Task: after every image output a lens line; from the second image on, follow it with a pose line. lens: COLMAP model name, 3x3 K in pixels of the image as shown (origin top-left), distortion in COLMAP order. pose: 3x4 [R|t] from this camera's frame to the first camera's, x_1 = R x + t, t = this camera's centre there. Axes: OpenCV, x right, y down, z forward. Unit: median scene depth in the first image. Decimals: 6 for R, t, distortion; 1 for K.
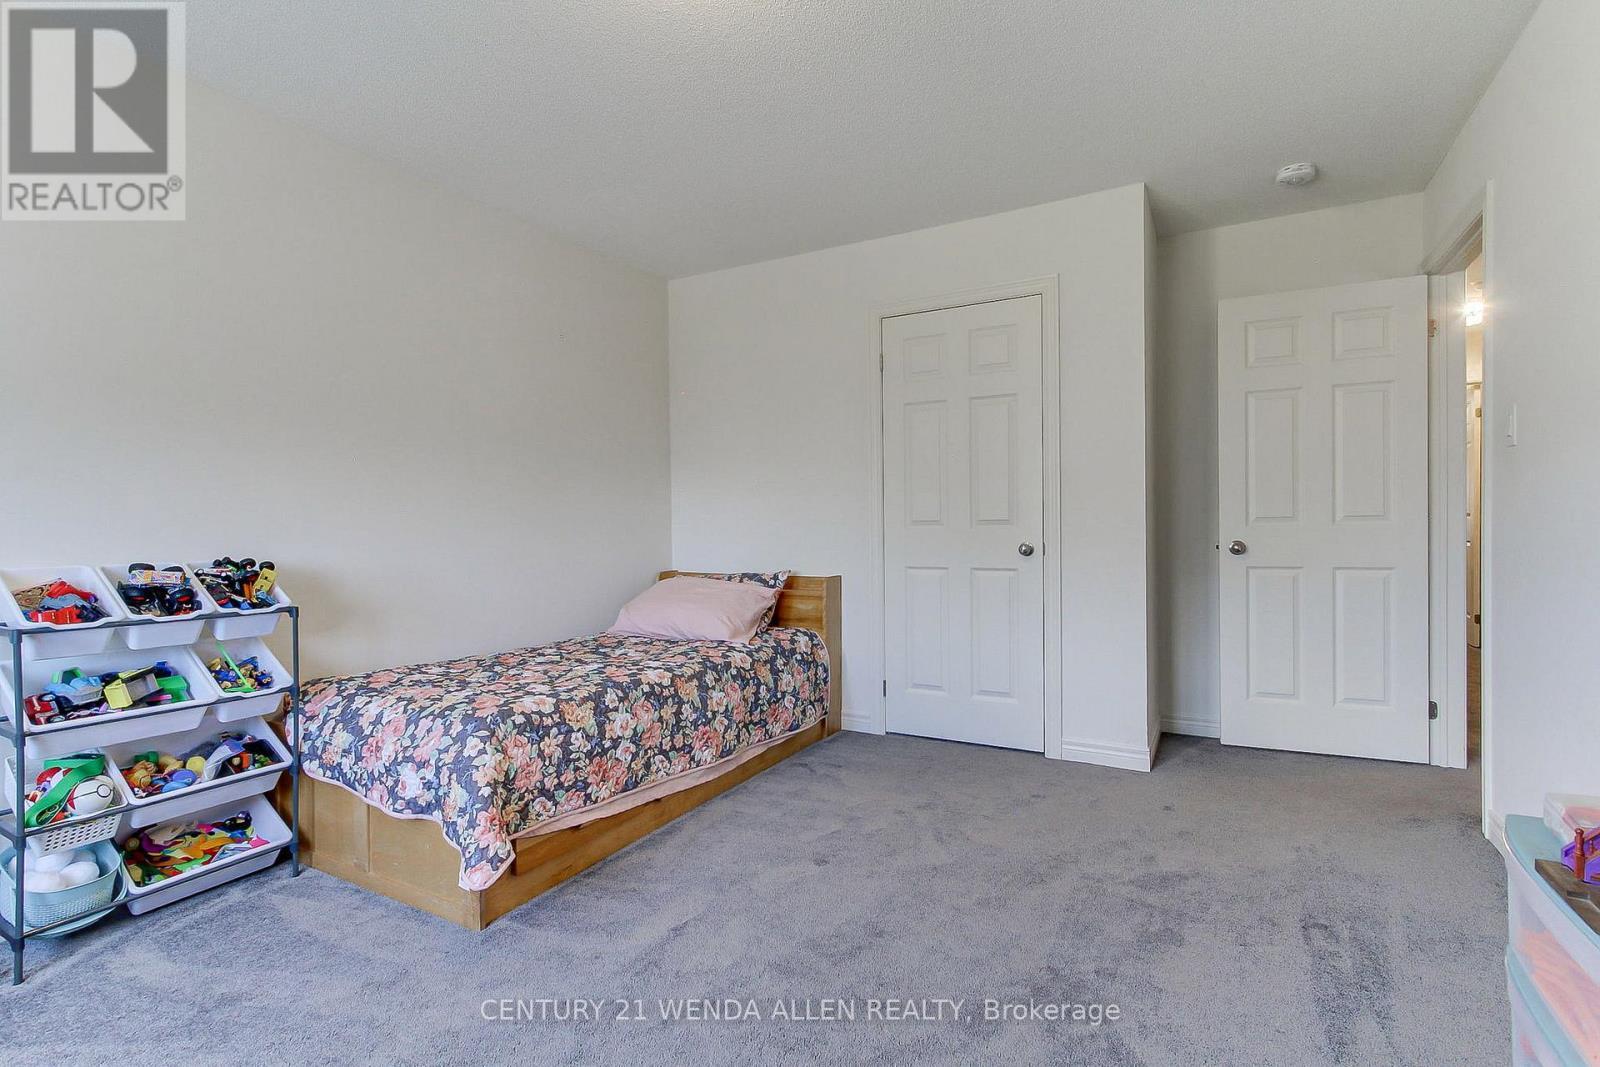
lens RADIAL K [[757.8, 0, 784.8], [0, 757.8, 501.1], [0, 0, 1]] dist [-0.003660, 0.009194]
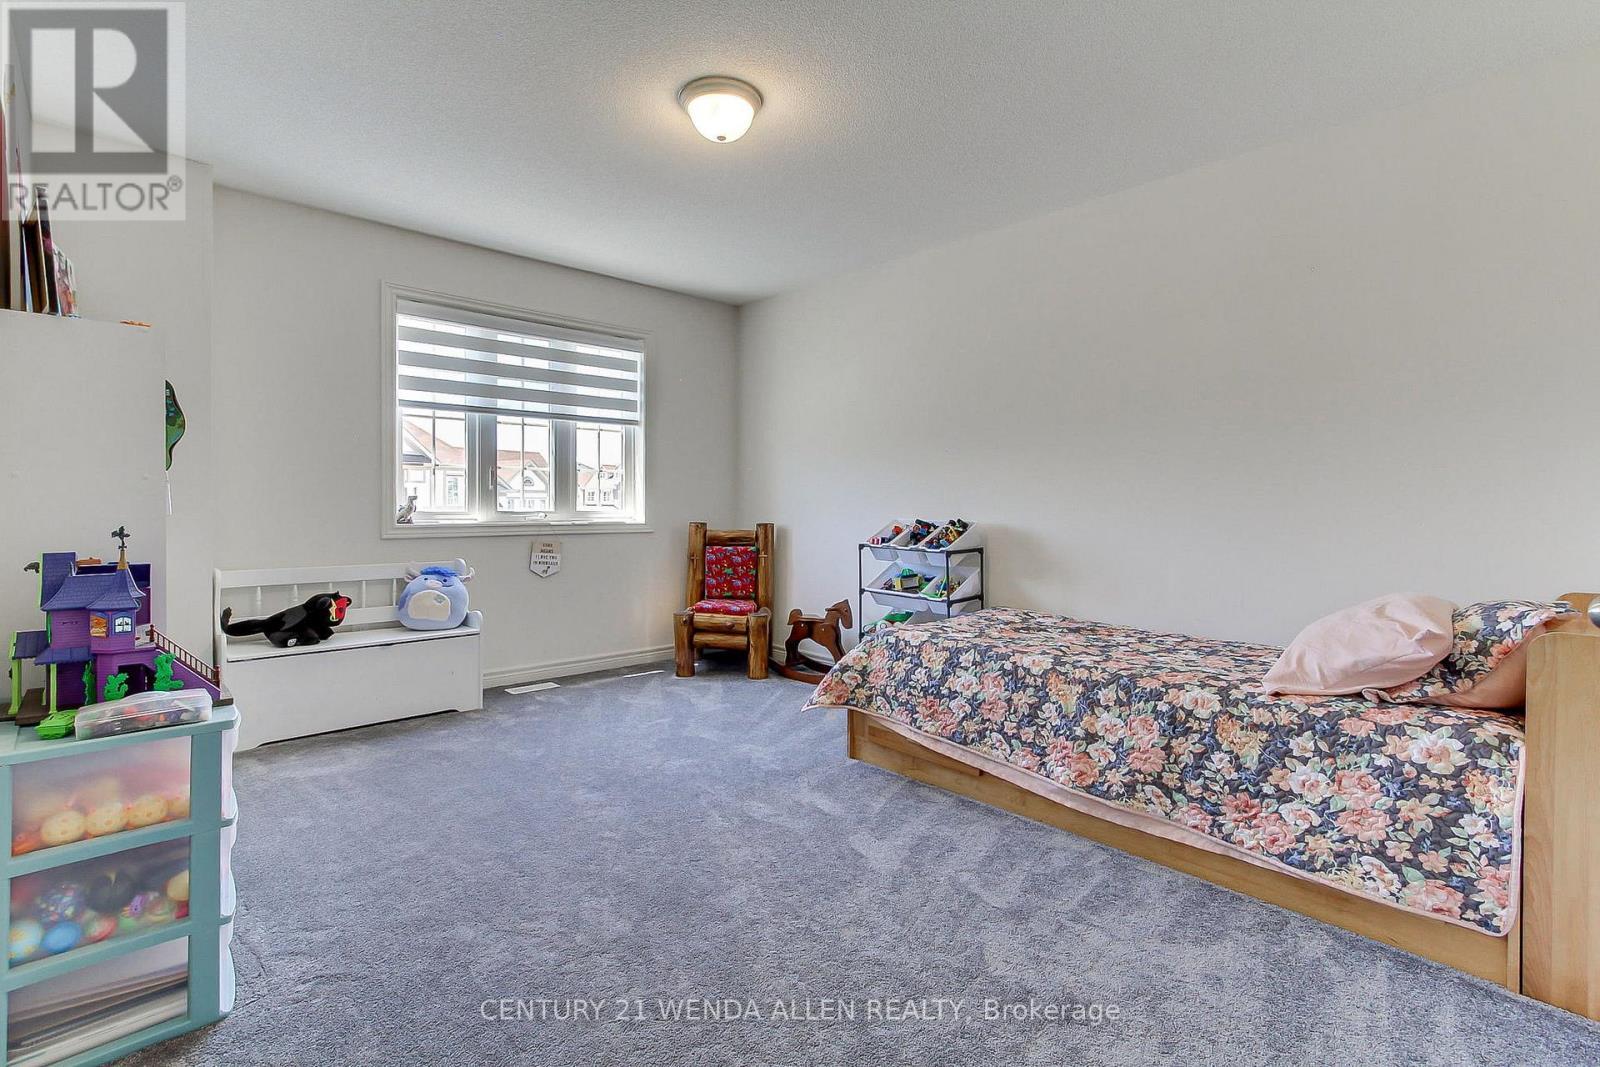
lens RADIAL K [[757.8, 0, 784.8], [0, 757.8, 501.1], [0, 0, 1]] dist [-0.003660, 0.009194]
pose [[-0.320944, 0.010070, -0.947045, 0.846899], [0.029142, 0.999575, 0.000753, 0.023498], [0.946650, -0.027358, -0.321101, 1.051846]]
